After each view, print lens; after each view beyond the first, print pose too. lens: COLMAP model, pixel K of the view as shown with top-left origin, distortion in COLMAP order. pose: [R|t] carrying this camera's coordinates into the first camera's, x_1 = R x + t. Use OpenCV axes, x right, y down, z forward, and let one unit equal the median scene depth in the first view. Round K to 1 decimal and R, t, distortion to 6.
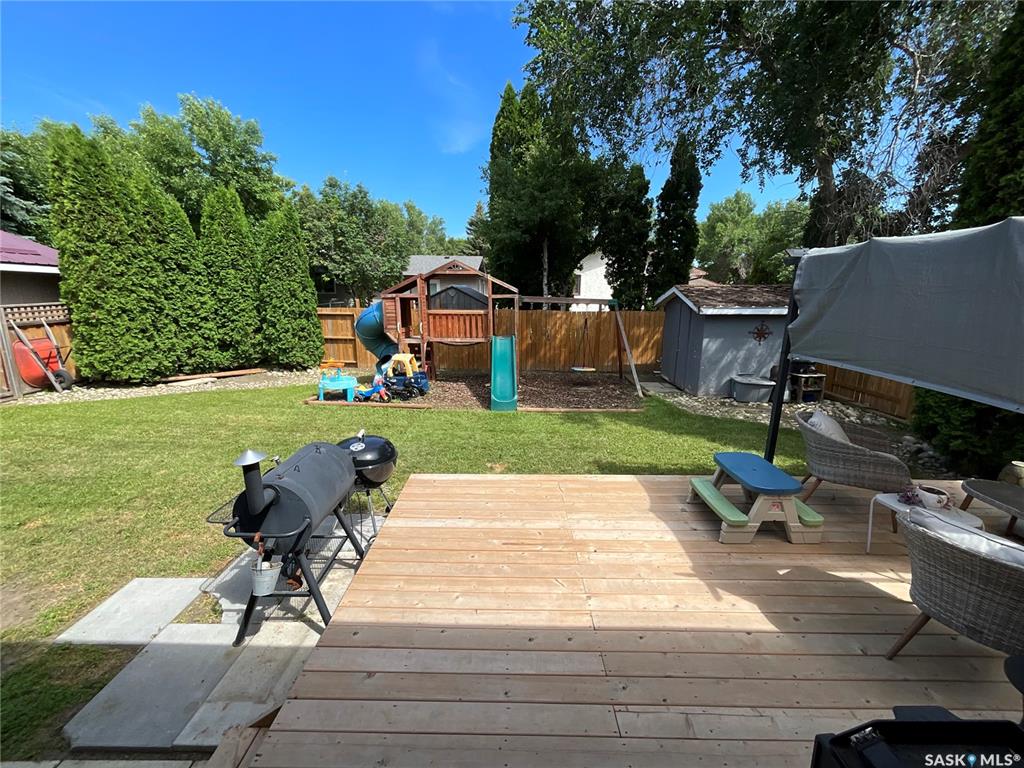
lens RADIAL K [[416.1, 0, 509.9], [0, 416.1, 384.5], [0, 0, 1]] dist [-0.005456, 0.001784]
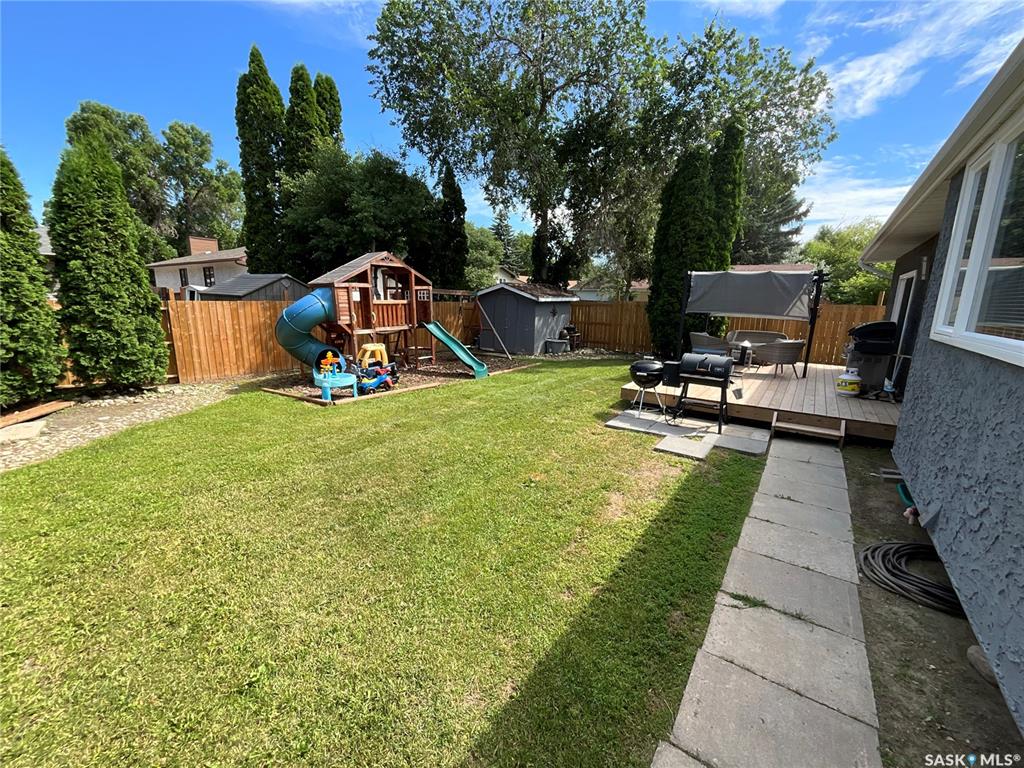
lens RADIAL K [[416.1, 0, 514.6], [0, 416.1, 382.1], [0, 0, 1]] dist [-0.005456, 0.001784]
pose [[0.570473, -0.161793, 0.805223, -0.843000], [0.162221, 0.983288, 0.082643, -0.010535], [-0.805136, 0.083478, 0.587185, 0.145398]]
